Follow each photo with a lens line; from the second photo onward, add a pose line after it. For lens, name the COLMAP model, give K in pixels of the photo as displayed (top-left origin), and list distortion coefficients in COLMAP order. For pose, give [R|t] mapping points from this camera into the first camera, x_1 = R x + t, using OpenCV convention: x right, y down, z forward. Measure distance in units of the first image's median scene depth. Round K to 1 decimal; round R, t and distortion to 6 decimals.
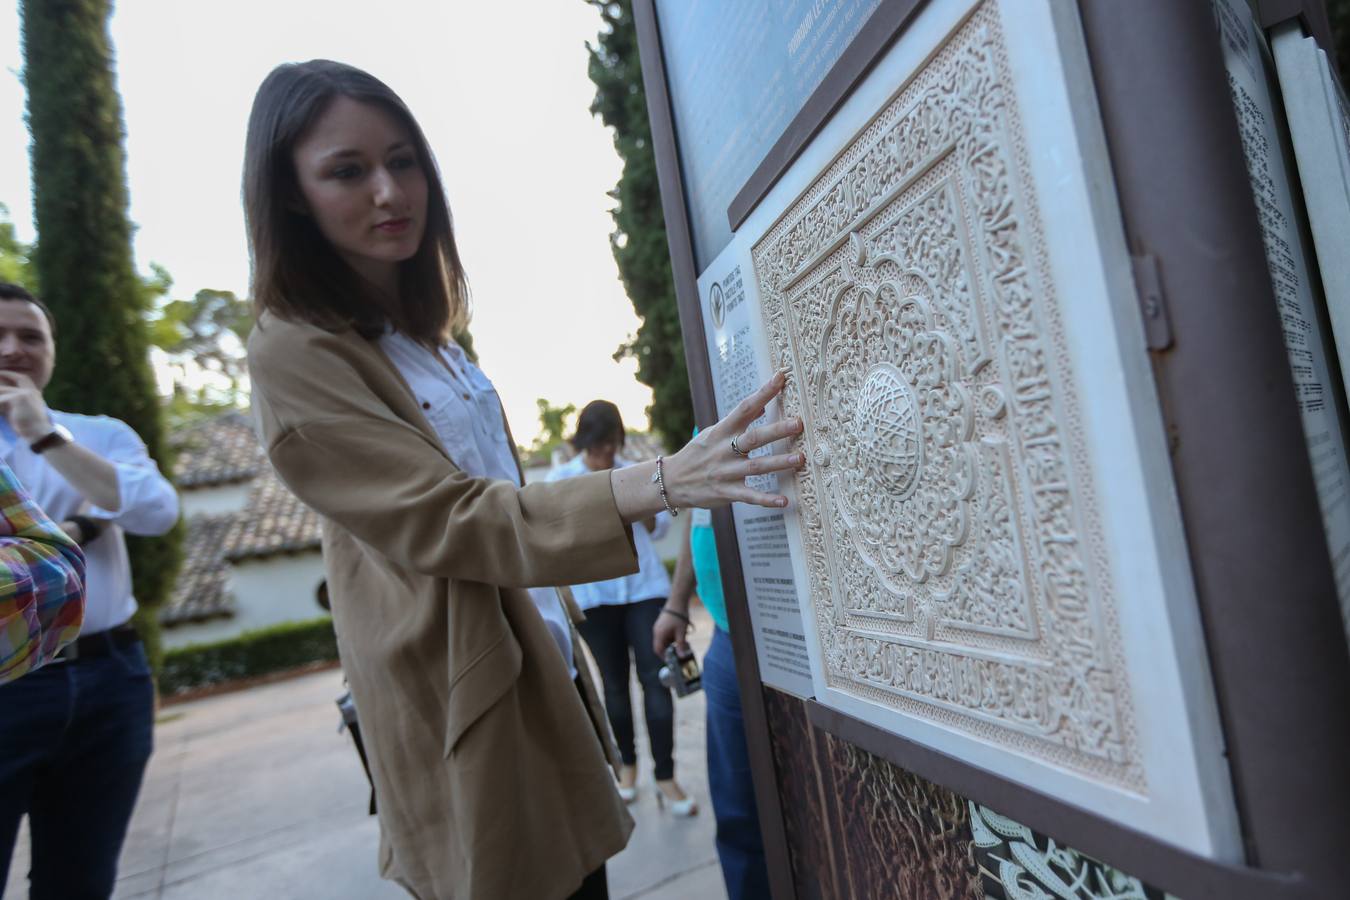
lens RADIAL K [[1104.1, 0, 675.0], [0, 1104.1, 450.0], [0, 0, 1]] dist [-0.058362, 0.008494]
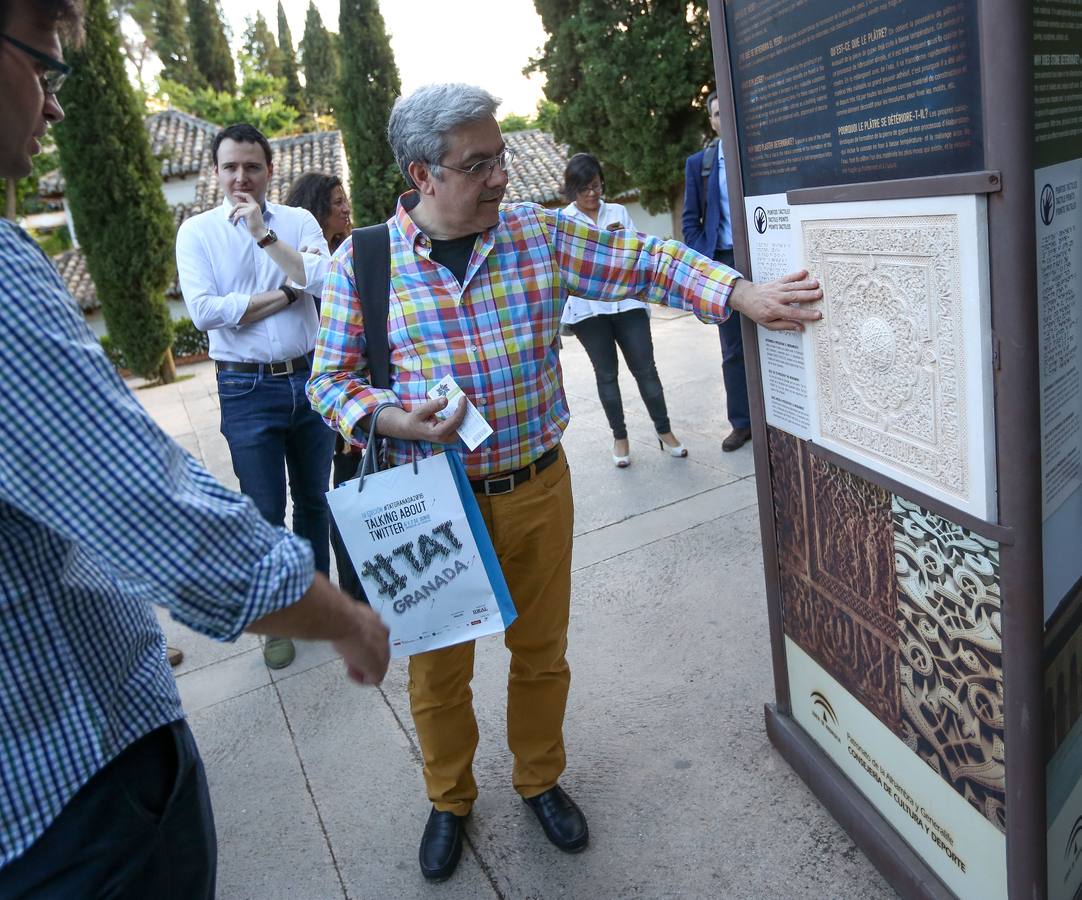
lens RADIAL K [[995.5, 0, 541.0], [0, 995.5, 450.0], [0, 0, 1]] dist [-0.036857, 0.006950]
pose [[0.999706, 0.024195, 0.001444, -0.527062], [-0.023489, 0.952392, 0.303970, -0.432778], [0.005979, -0.303914, 0.952681, -1.096305]]
